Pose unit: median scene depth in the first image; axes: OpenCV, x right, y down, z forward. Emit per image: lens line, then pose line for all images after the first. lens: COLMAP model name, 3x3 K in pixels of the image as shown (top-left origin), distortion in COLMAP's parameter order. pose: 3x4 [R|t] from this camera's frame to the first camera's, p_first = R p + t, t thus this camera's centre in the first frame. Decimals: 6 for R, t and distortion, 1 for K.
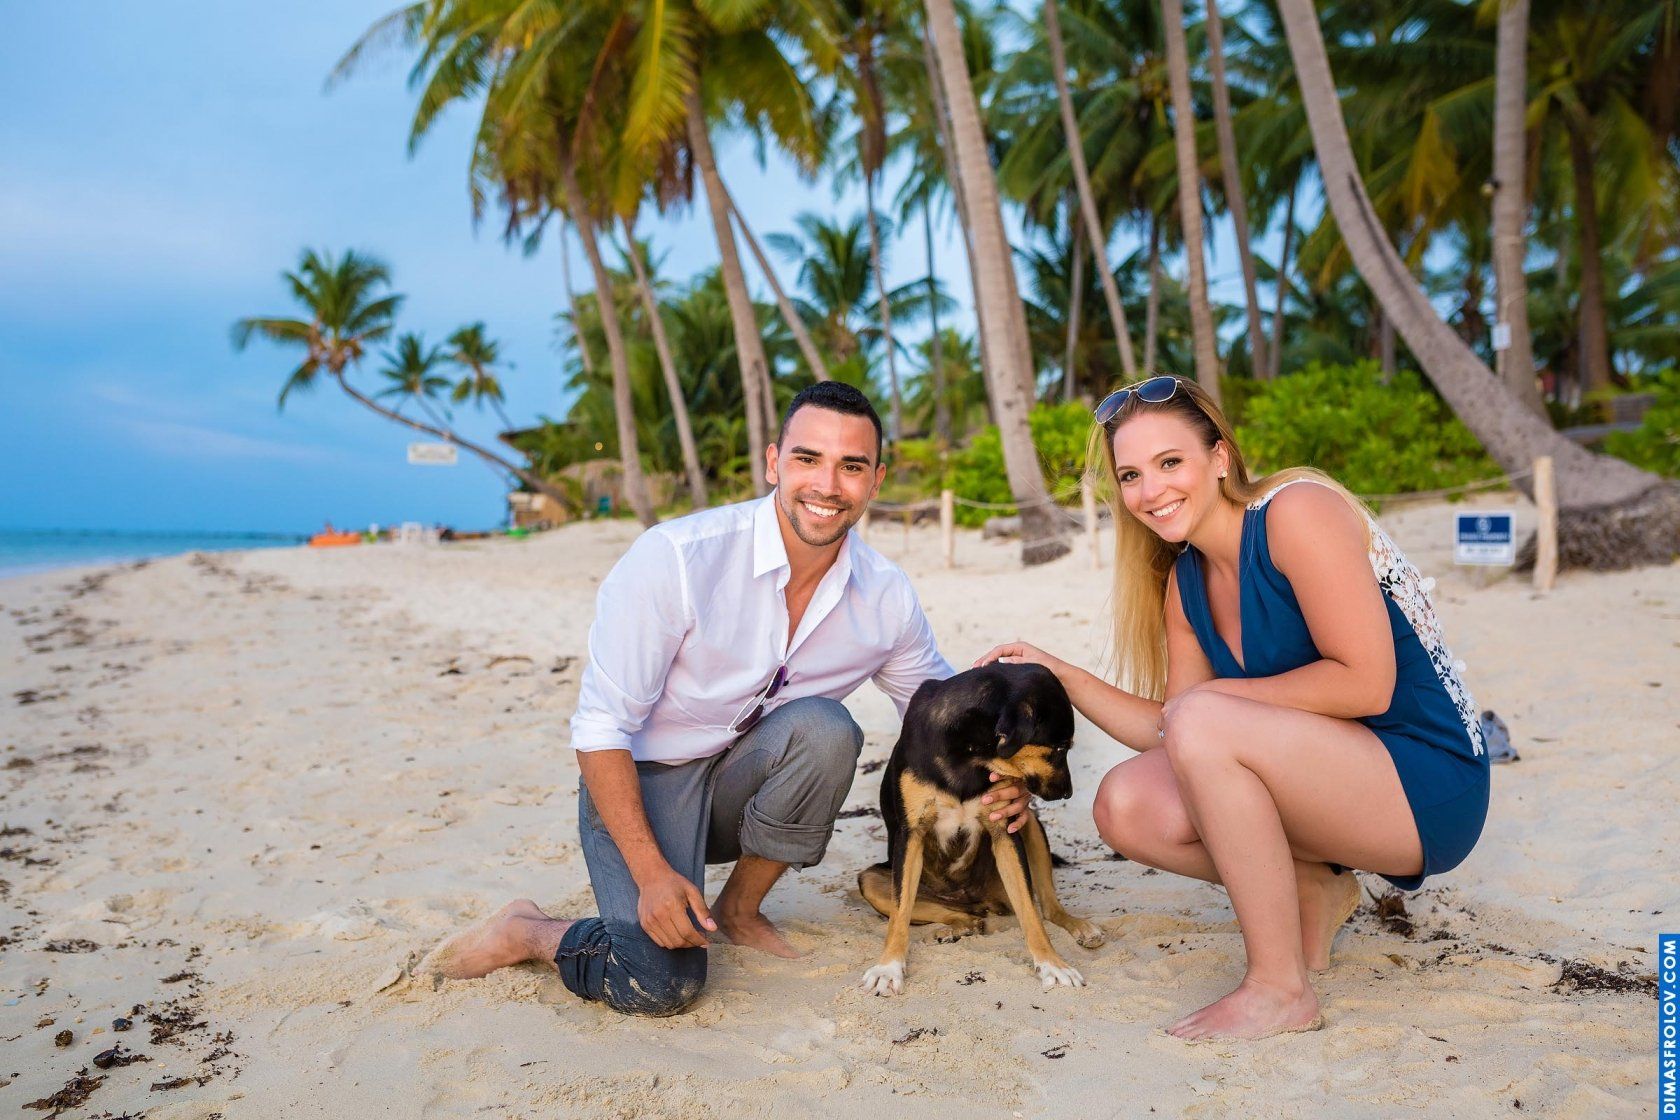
lens RADIAL K [[1576.2, 0, 840.0], [0, 1576.2, 560.0], [0, 0, 1]] dist [-0.017630, 0.001541]
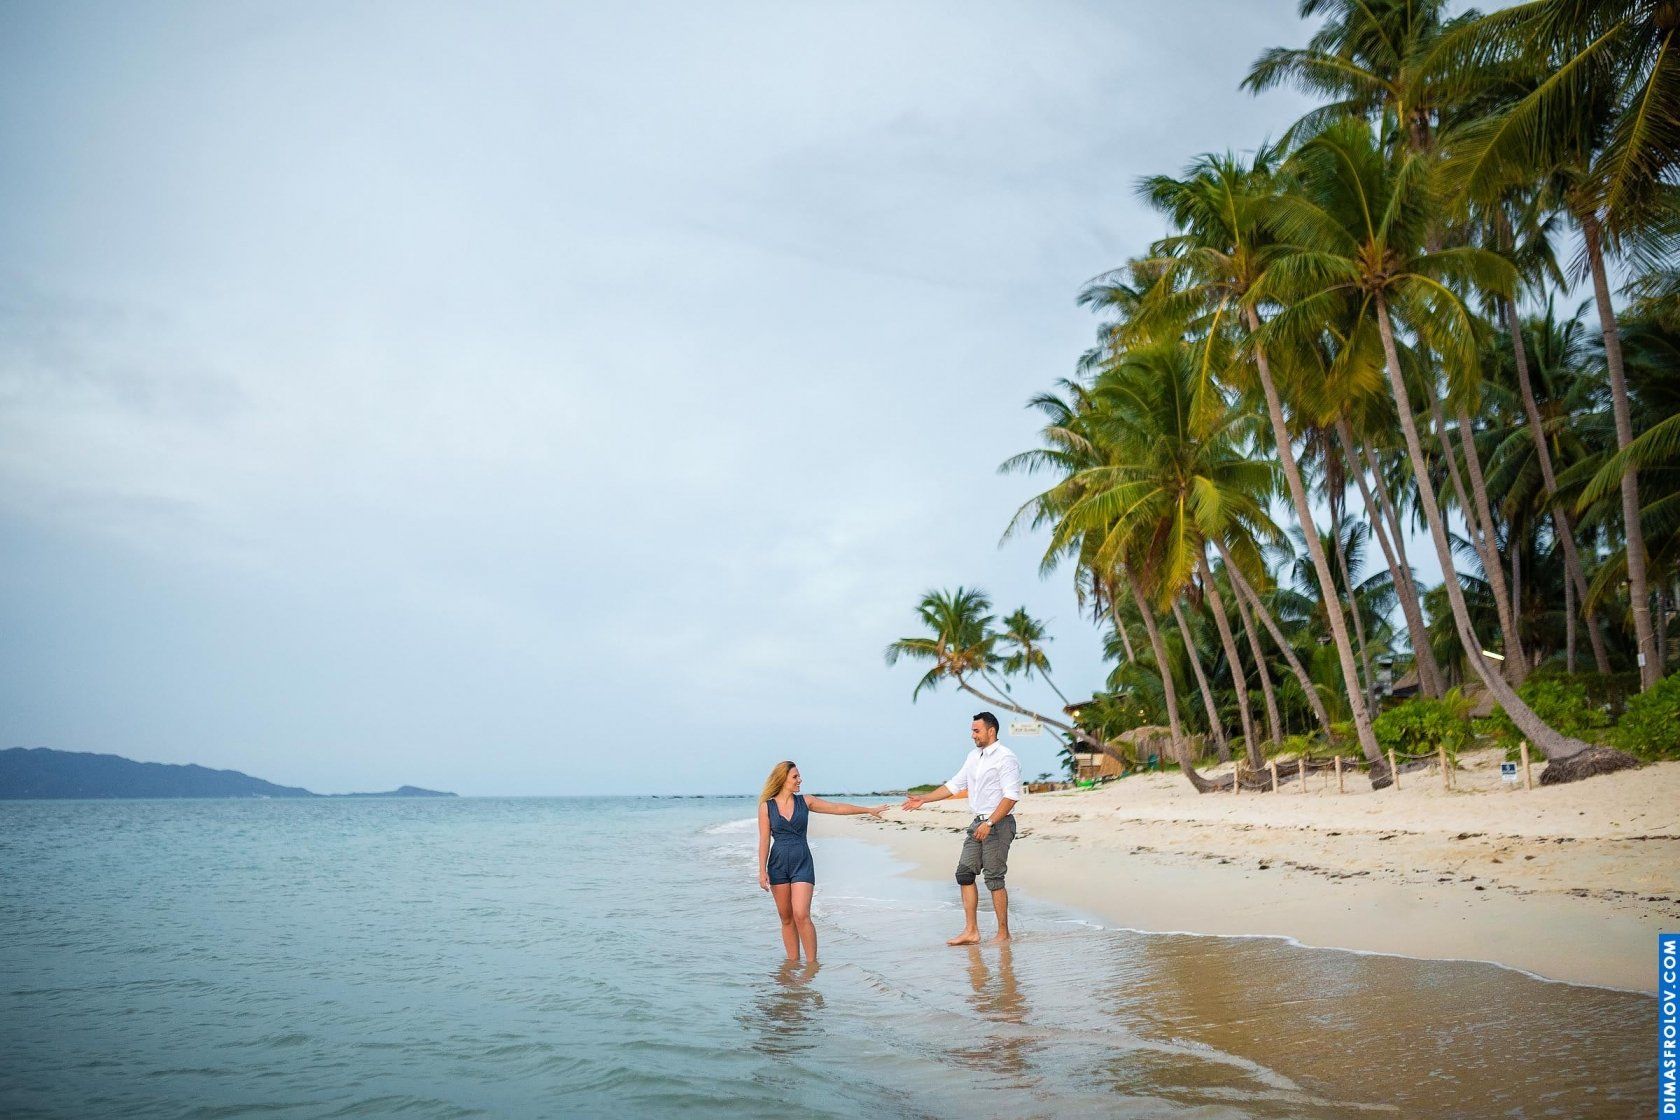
lens RADIAL K [[1655.3, 0, 840.0], [0, 1655.3, 560.0], [0, 0, 1]] dist [-0.018579, 0.028684]
pose [[0.948079, -0.079291, -0.307992, 0.046159], [0.032306, 0.987423, -0.154763, 0.005812], [0.316390, 0.136778, 0.938717, -0.434555]]
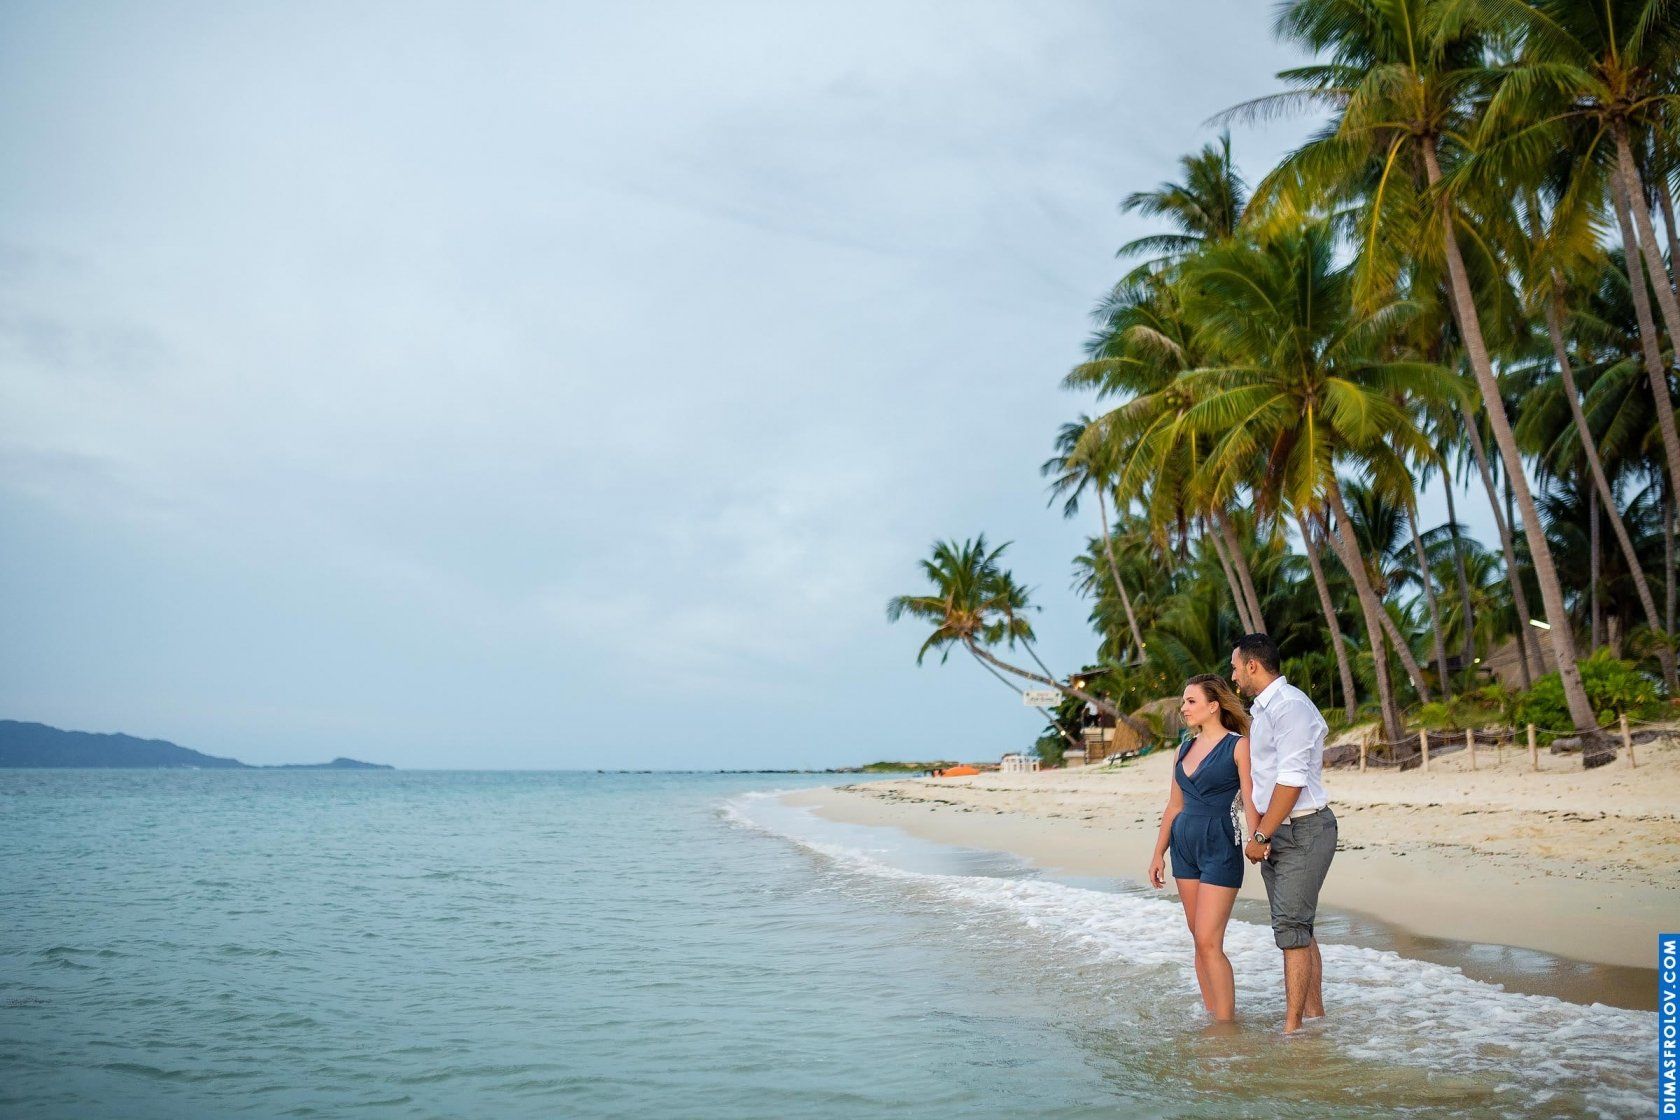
lens RADIAL K [[1655.3, 0, 840.0], [0, 1655.3, 560.0], [0, 0, 1]] dist [-0.018579, 0.028684]
pose [[0.959396, -0.060667, -0.275459, -0.046365], [0.022227, 0.989819, -0.140582, 0.004308], [0.281184, 0.128752, 0.950978, -0.289580]]
